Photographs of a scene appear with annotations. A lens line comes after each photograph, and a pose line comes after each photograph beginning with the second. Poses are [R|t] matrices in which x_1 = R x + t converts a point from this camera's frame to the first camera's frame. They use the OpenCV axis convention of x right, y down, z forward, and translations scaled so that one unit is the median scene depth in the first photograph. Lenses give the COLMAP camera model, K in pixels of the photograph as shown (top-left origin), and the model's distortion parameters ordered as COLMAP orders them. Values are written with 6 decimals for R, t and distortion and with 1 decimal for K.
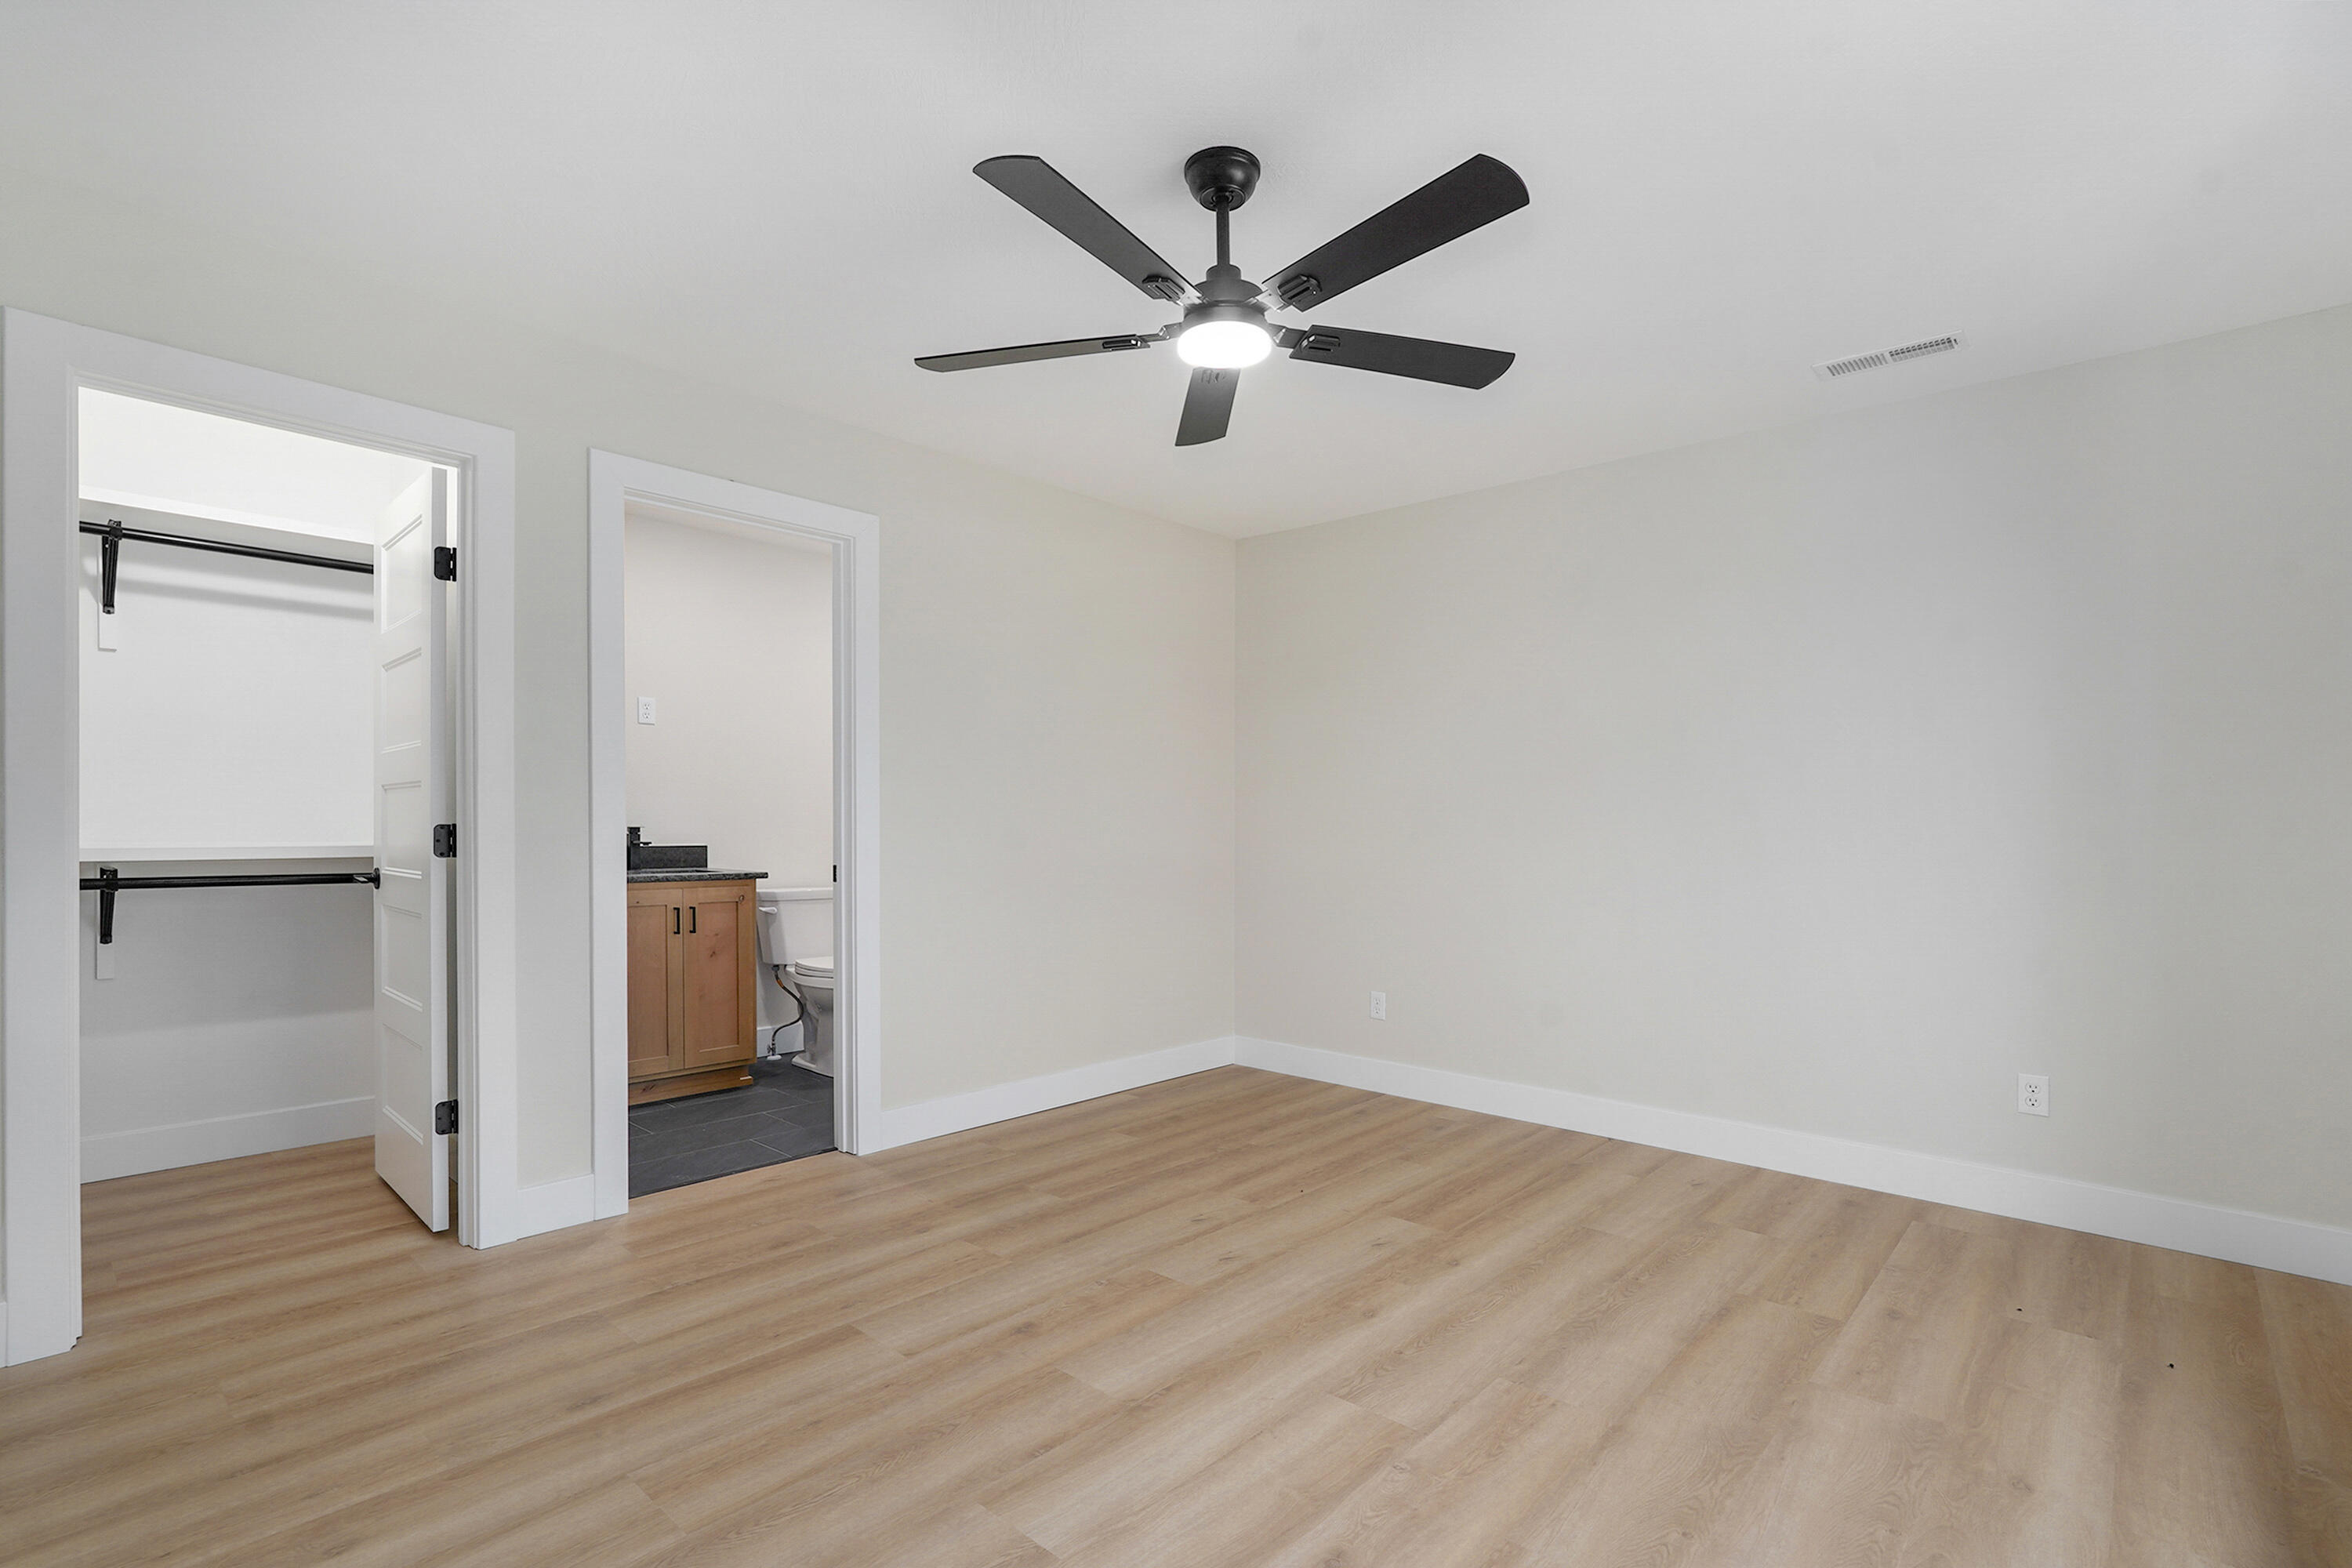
lens RADIAL K [[1148.9, 0, 1259.8], [0, 1148.9, 846.4], [0, 0, 1]] dist [-0.001291, 0.000523]
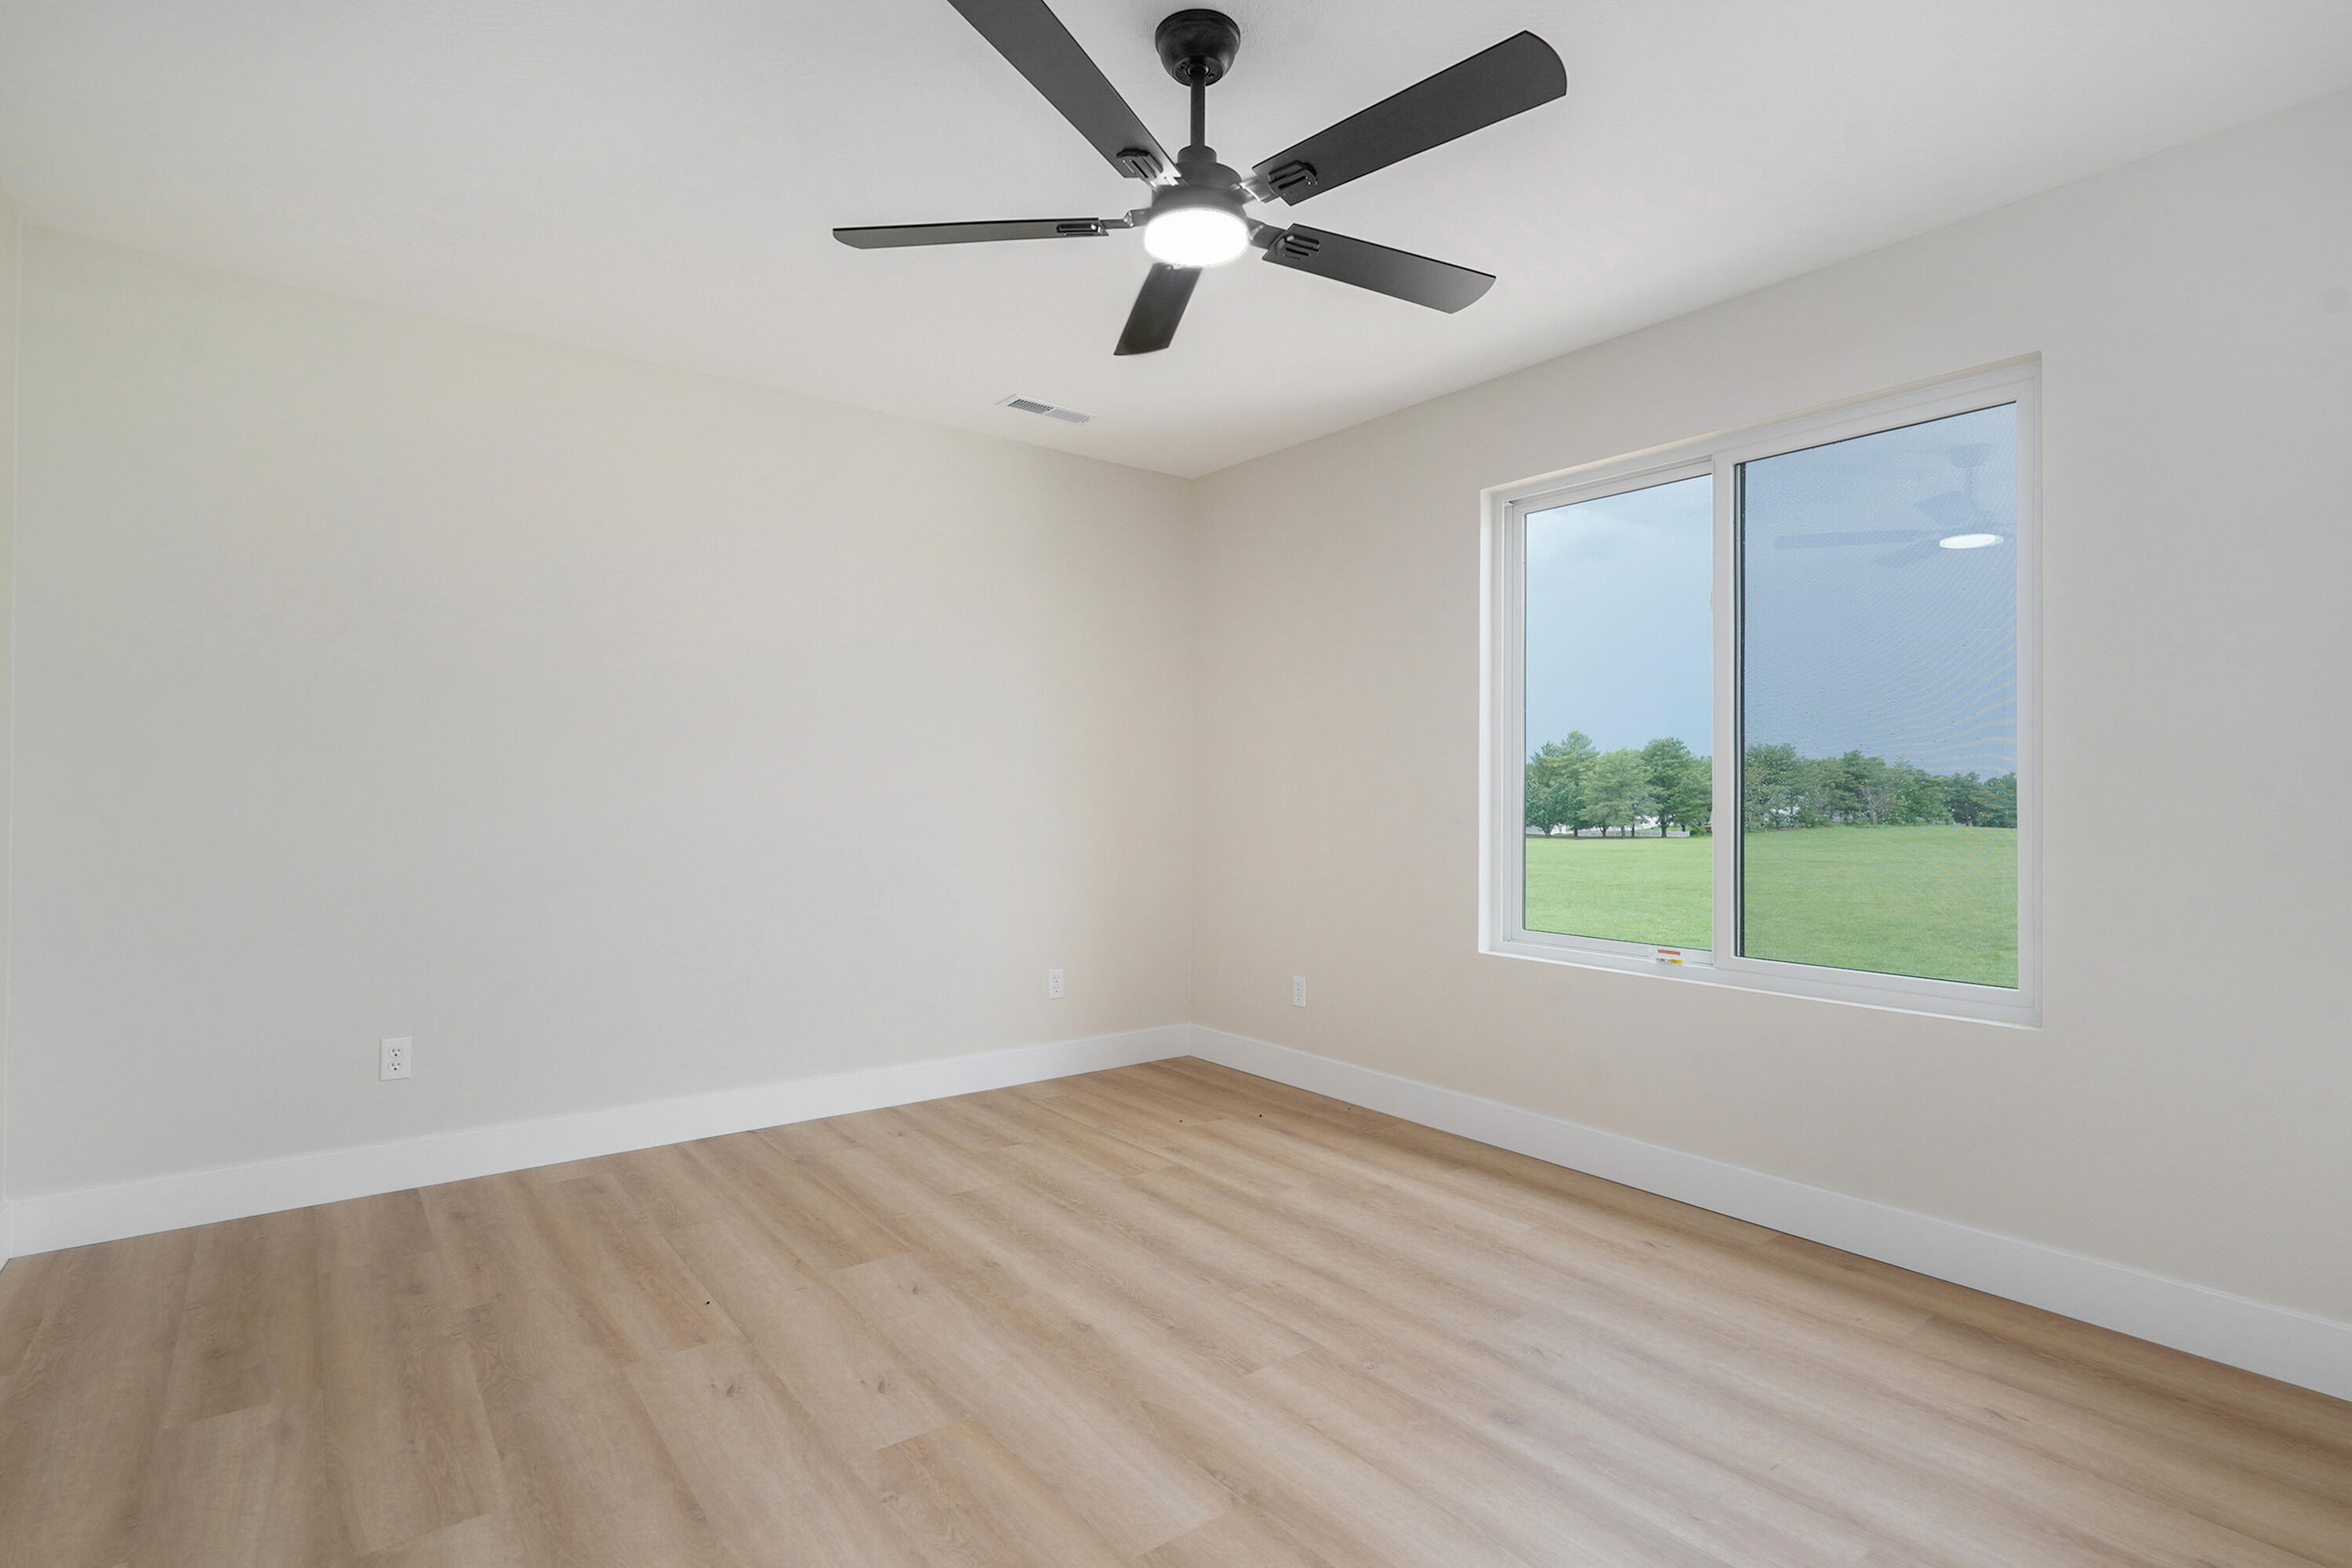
lens RADIAL K [[1151.0, 0, 1166.1], [0, 1151.0, 774.1], [0, 0, 1]] dist [-0.011565, 0.000766]
pose [[0.187694, 0.009812, 0.982178, -0.629610], [0.015681, 0.999793, -0.012984, -0.010319], [-0.982102, 0.017838, 0.187502, 0.613959]]
